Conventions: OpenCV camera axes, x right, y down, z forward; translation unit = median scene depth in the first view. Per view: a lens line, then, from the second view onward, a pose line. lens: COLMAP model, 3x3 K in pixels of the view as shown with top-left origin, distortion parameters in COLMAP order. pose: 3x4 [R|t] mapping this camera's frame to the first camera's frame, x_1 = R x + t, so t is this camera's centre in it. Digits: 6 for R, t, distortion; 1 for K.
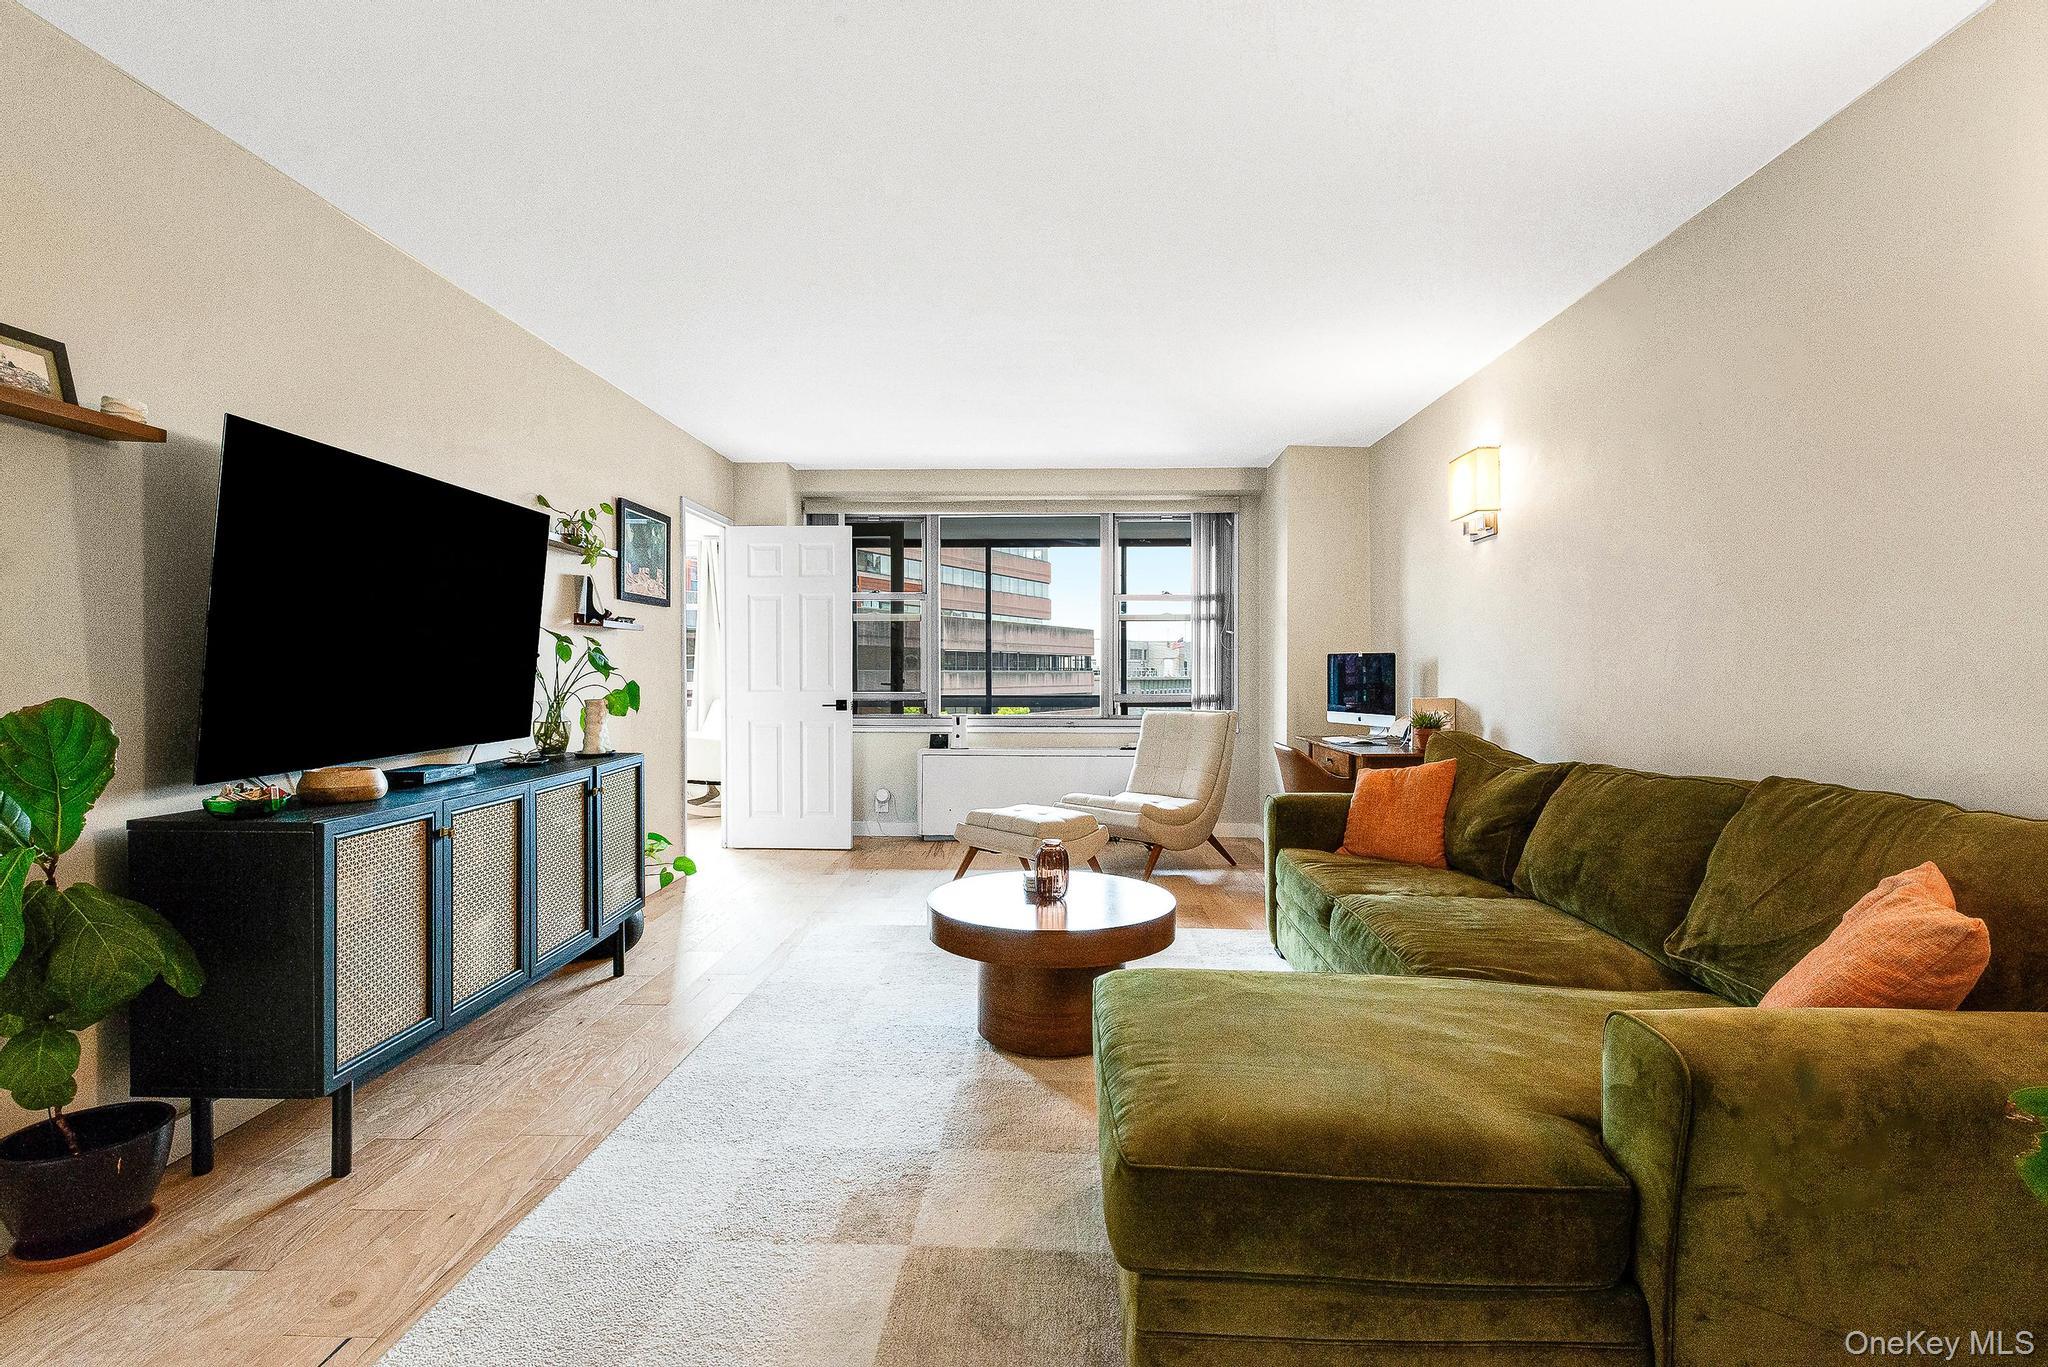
lens RADIAL K [[953.4, 0, 1024.0], [0, 953.4, 683.5], [0, 0, 1]] dist [0.001491, -0.000847]
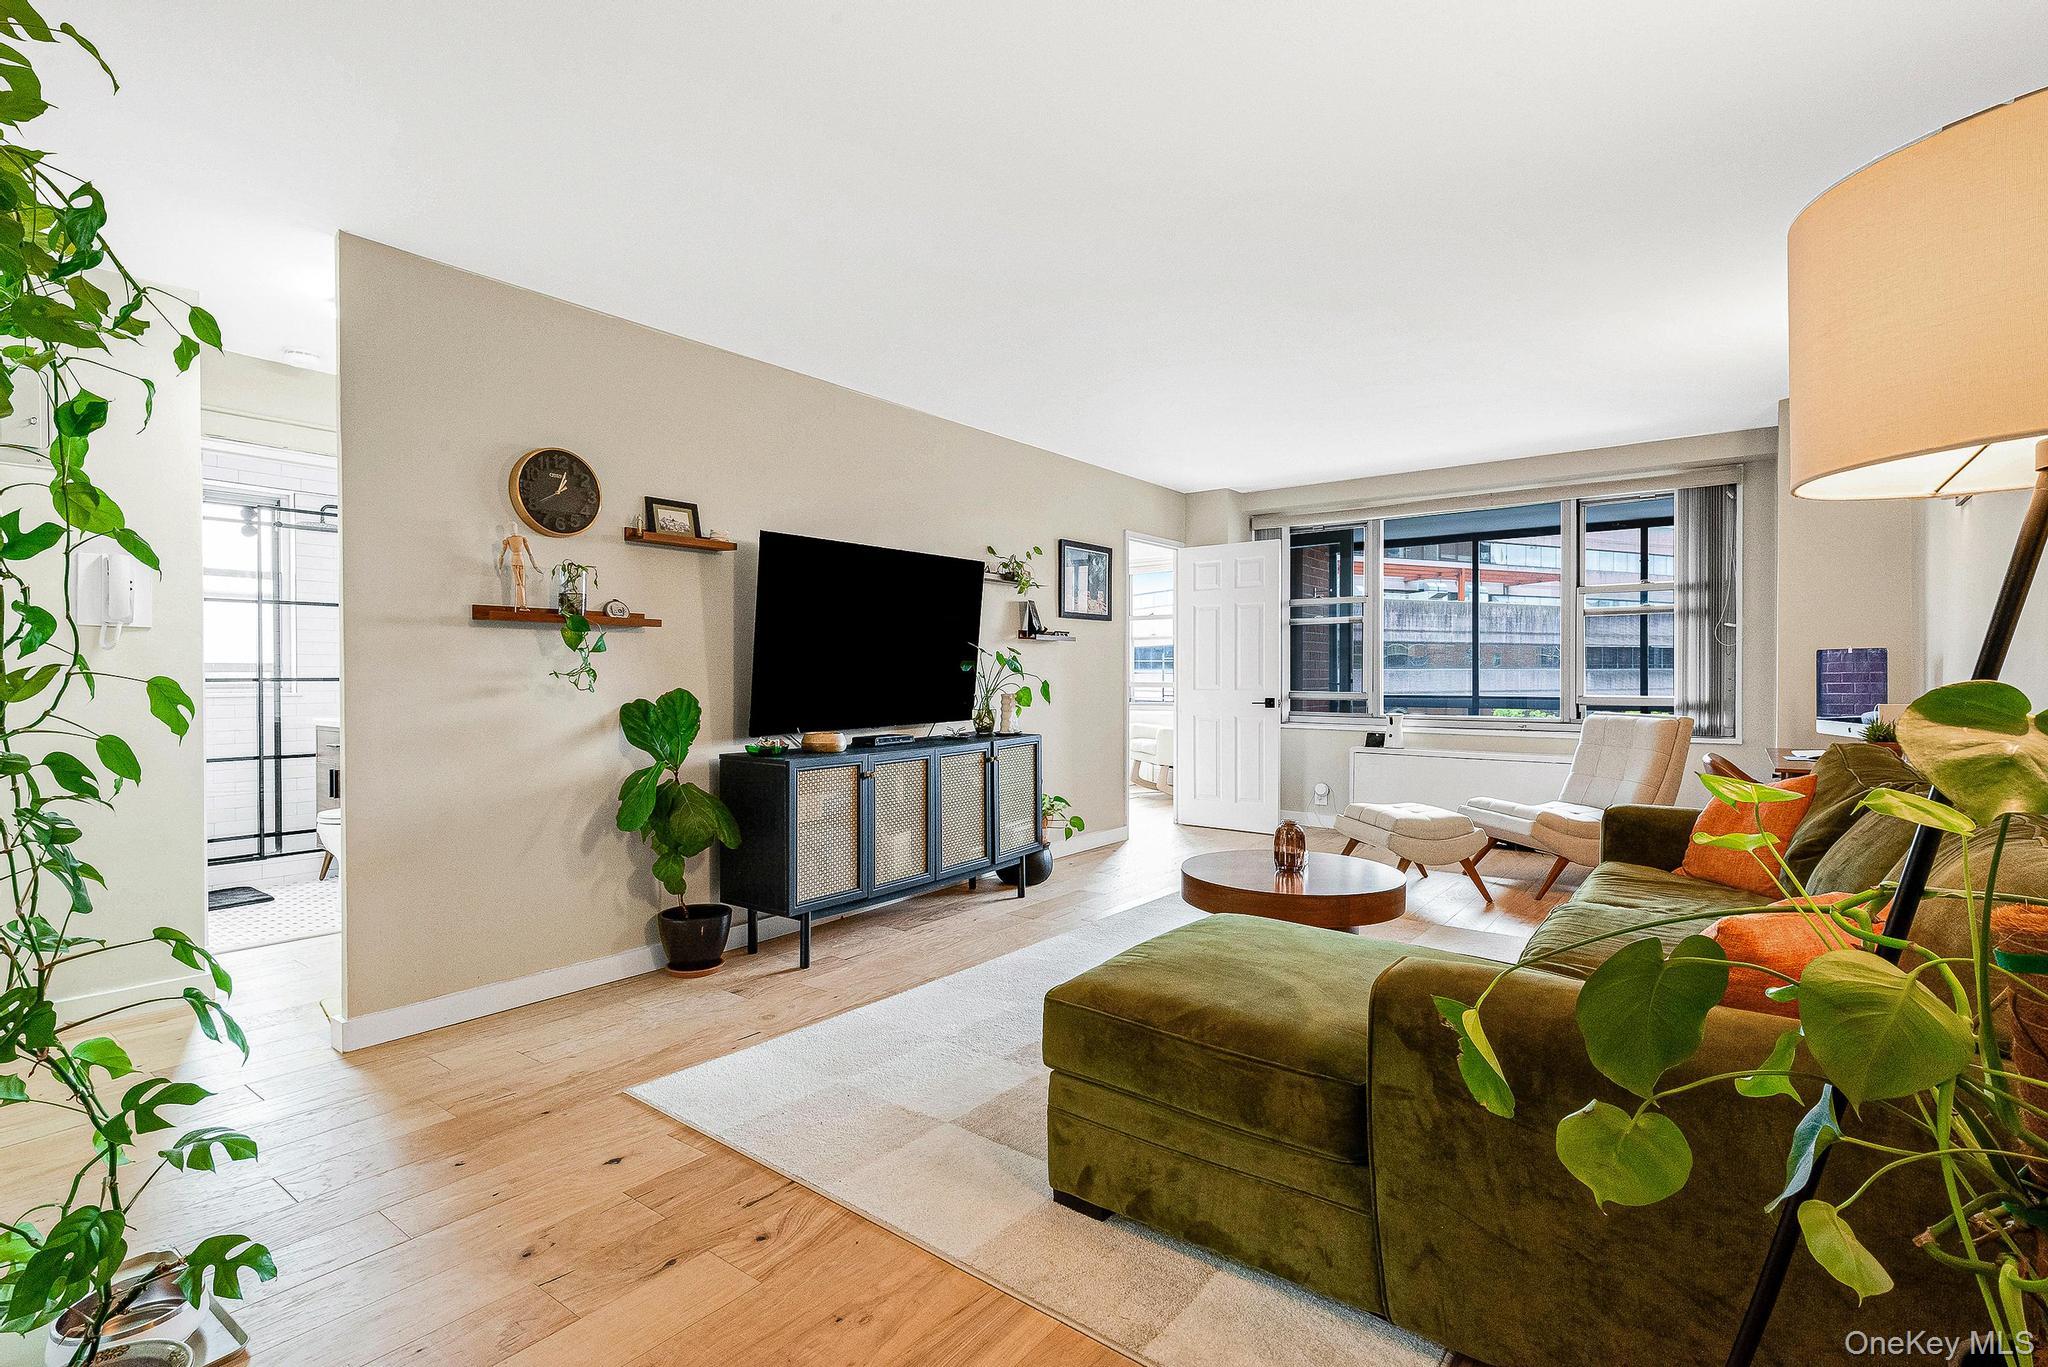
lens RADIAL K [[953.4, 0, 1024.0], [0, 953.4, 683.5], [0, 0, 1]] dist [0.001491, -0.000847]
pose [[0.814249, 0.004952, -0.580495, 0.287957], [-0.004738, 0.999987, 0.001885, -0.000811], [0.580497, 0.001216, 0.814262, -0.080957]]
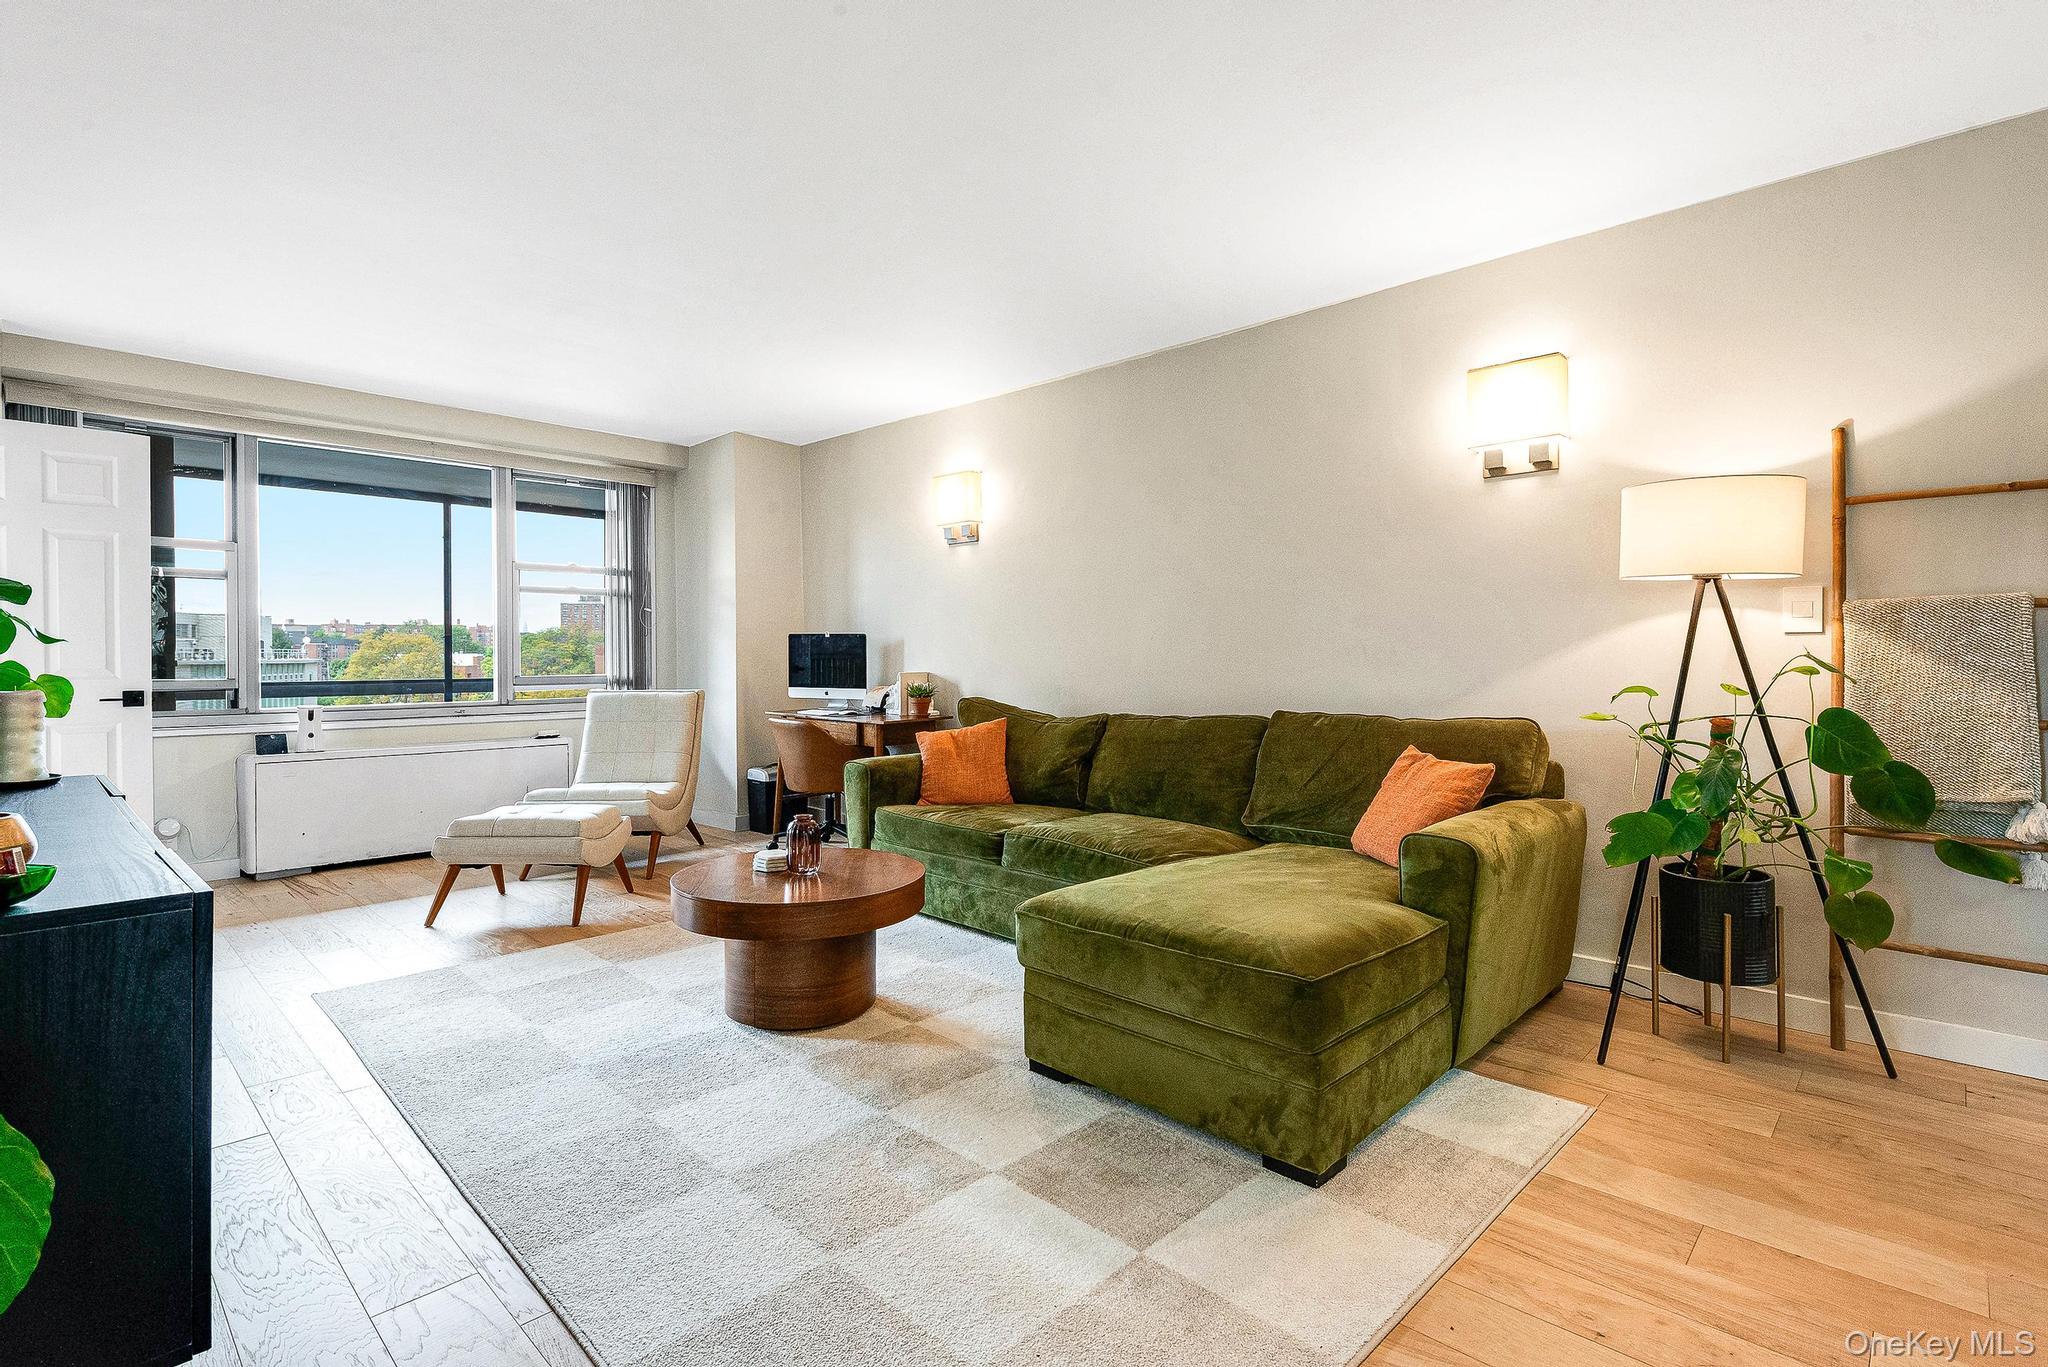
lens RADIAL K [[968.1, 0, 1022.9], [0, 968.1, 652.1], [0, 0, 1]] dist [0.002243, 0.000023]
pose [[0.666694, 0.000208, 0.745332, -0.378129], [0.009566, 0.999915, -0.008835, 0.002103], [-0.745270, 0.013021, 0.666635, 0.093271]]
